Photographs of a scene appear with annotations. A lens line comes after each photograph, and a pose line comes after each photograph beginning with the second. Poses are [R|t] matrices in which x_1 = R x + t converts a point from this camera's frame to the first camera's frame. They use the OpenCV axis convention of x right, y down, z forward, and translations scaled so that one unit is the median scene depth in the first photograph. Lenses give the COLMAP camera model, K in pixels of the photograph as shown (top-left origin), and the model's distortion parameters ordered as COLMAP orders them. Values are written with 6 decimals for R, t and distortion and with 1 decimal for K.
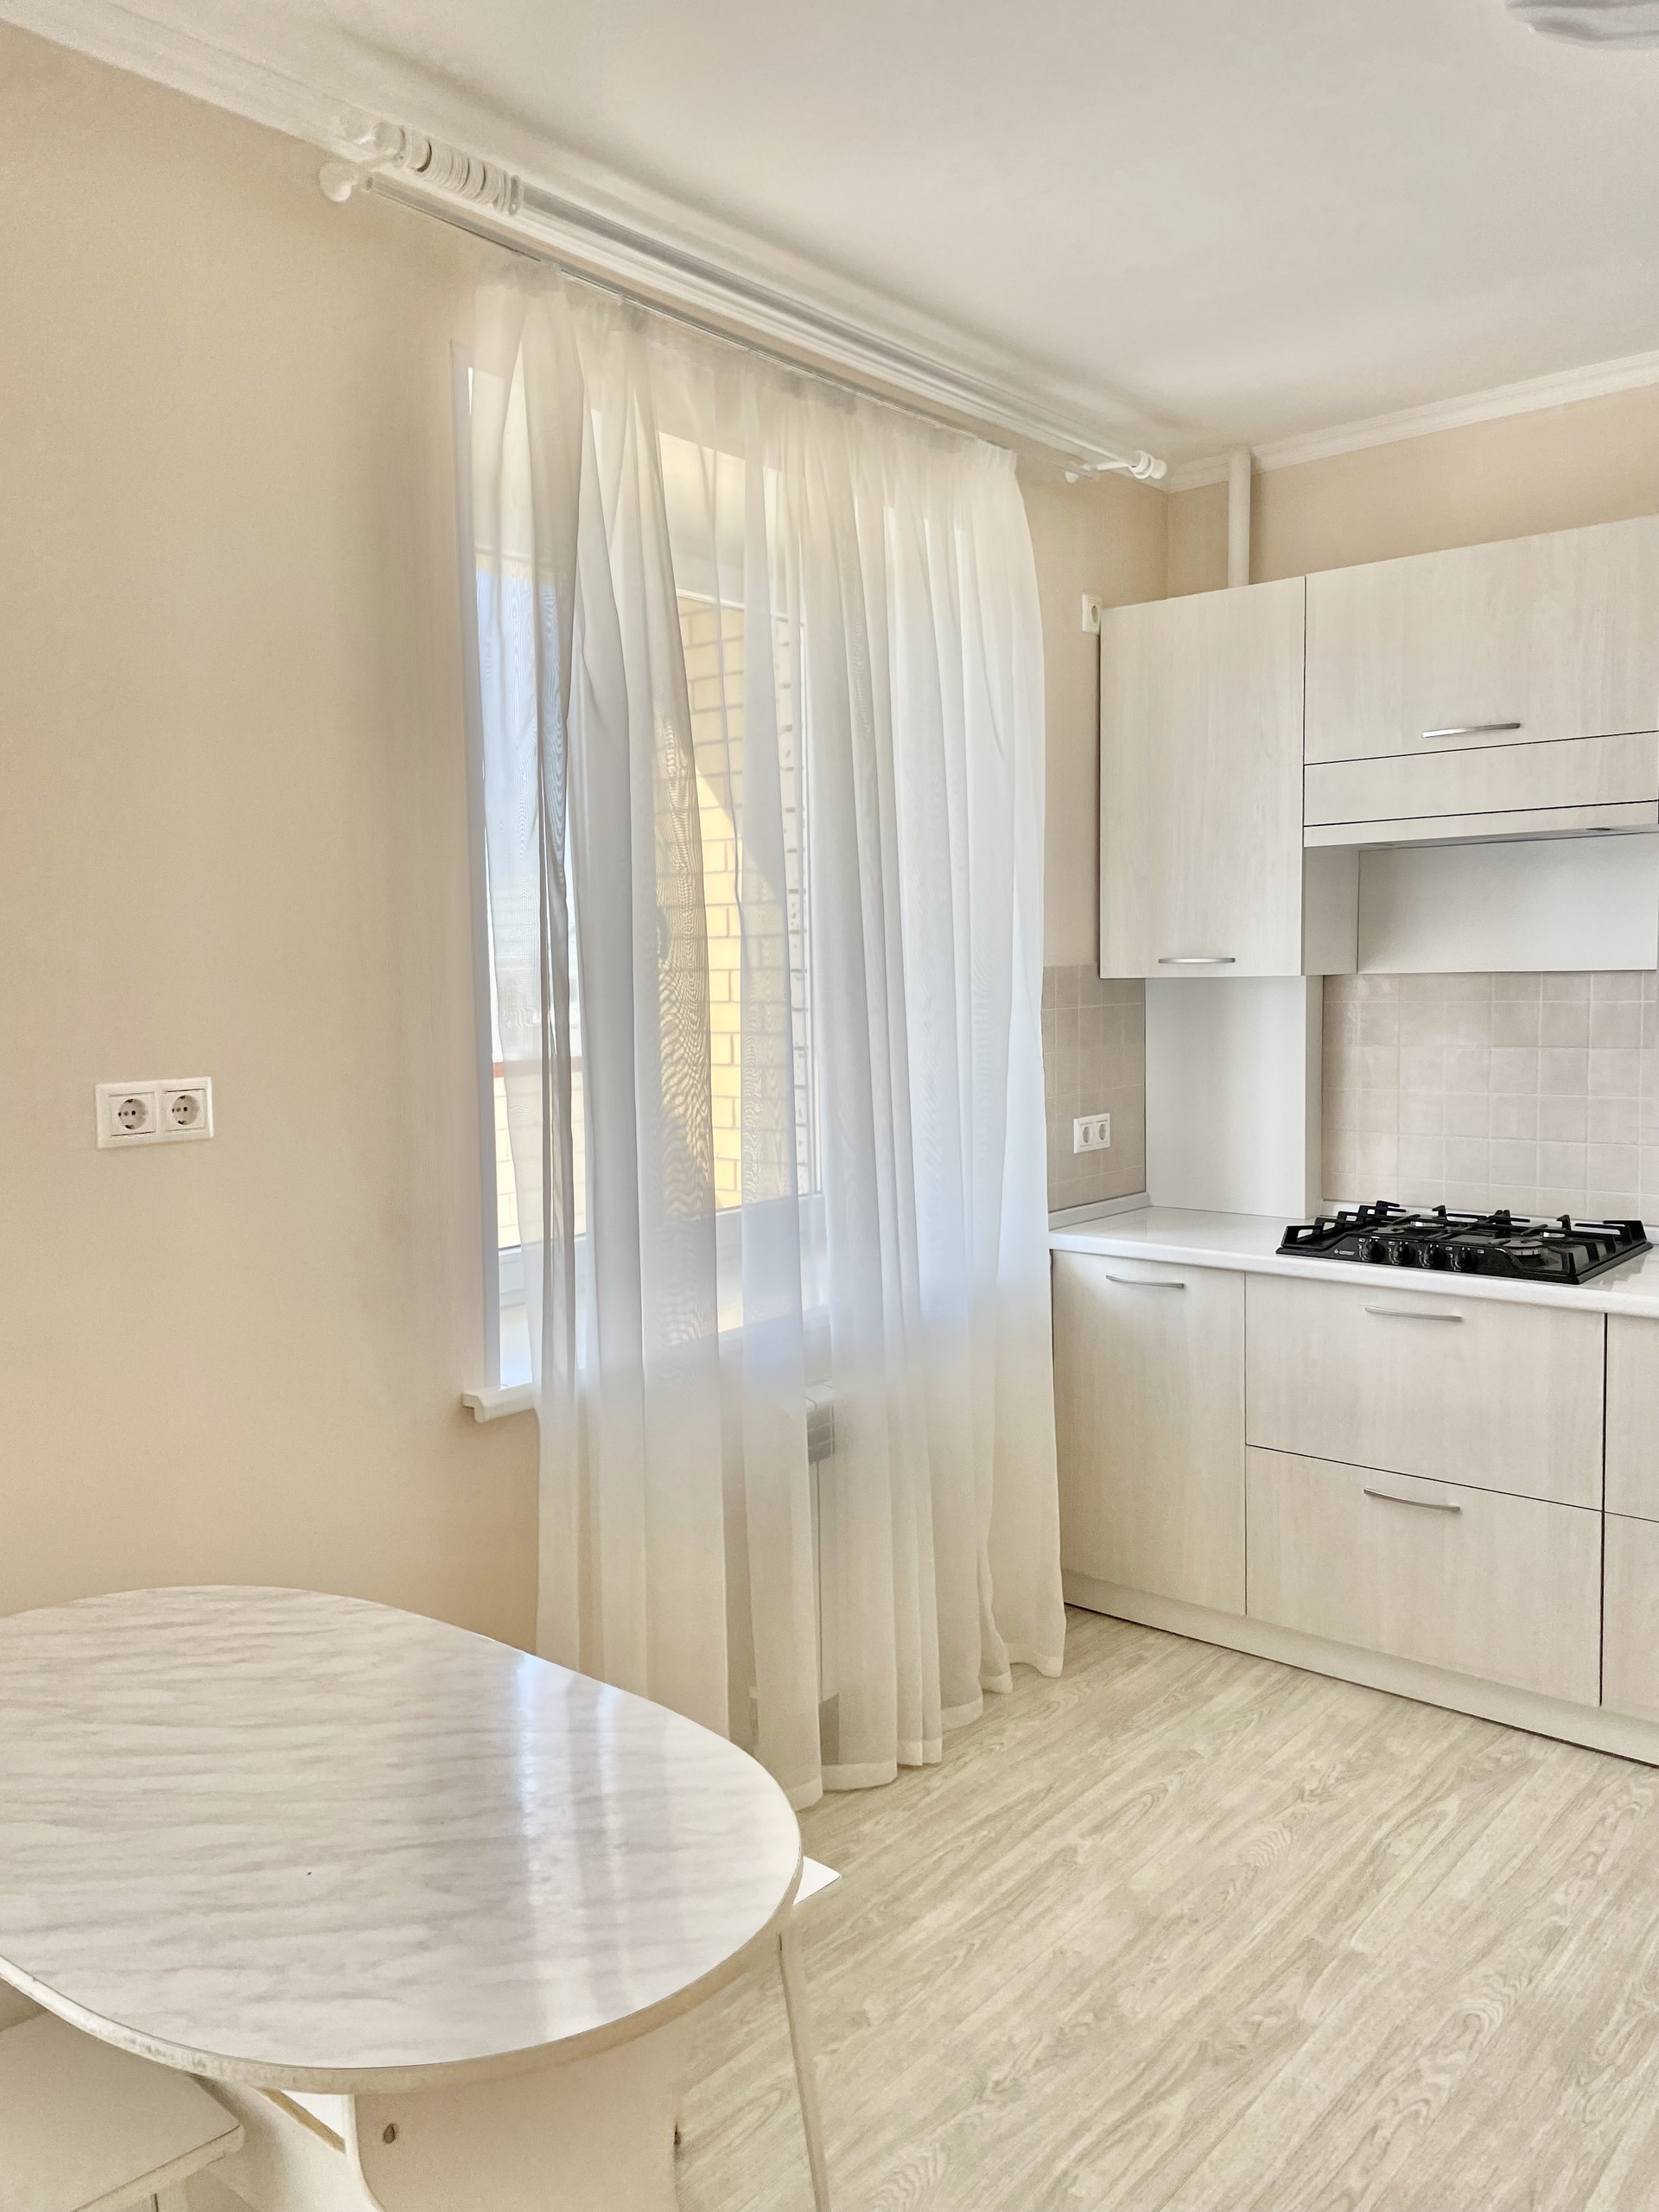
lens RADIAL K [[1686.4, 0, 834.9], [0, 1686.4, 1090.9], [0, 0, 1]] dist [0.074235, -0.097966]
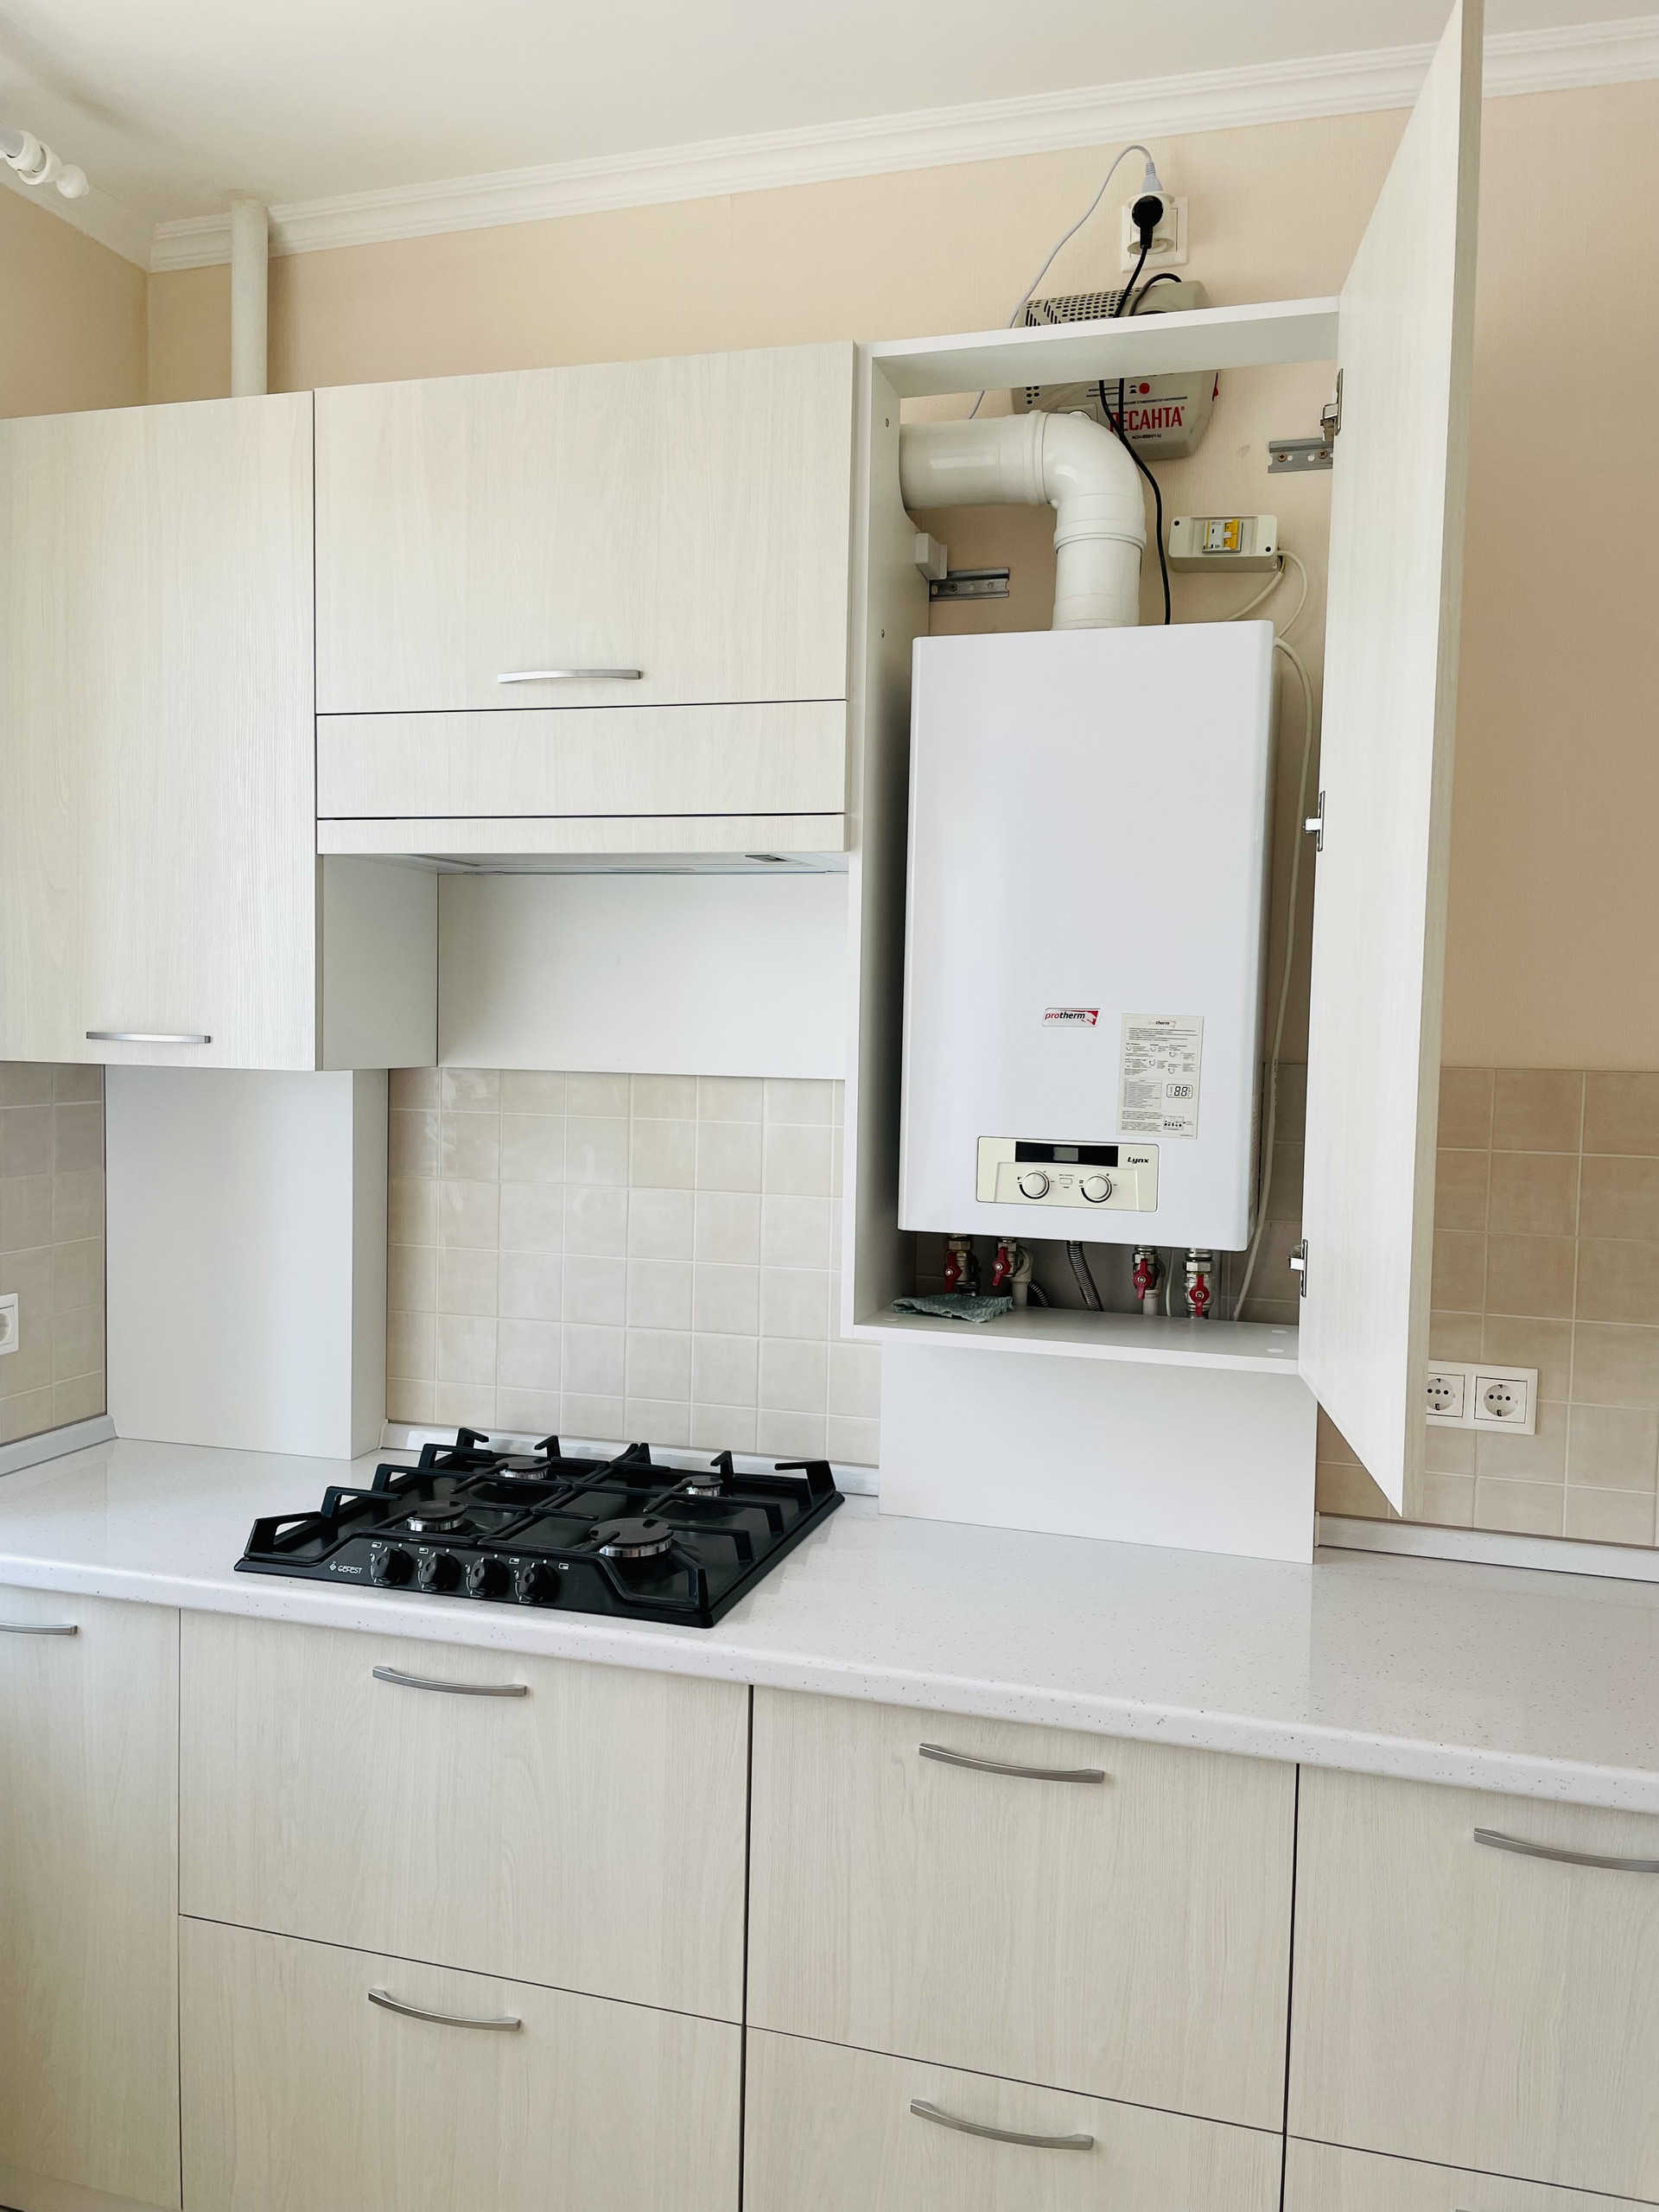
lens RADIAL K [[1686.4, 0, 838.9], [0, 1686.4, 1123.8], [0, 0, 1]] dist [0.074235, -0.097966]
pose [[0.919714, 0.010845, 0.392439, 0.238182], [-0.005865, 0.999886, -0.013888, -0.048053], [-0.392545, 0.010472, 0.919673, 0.433327]]
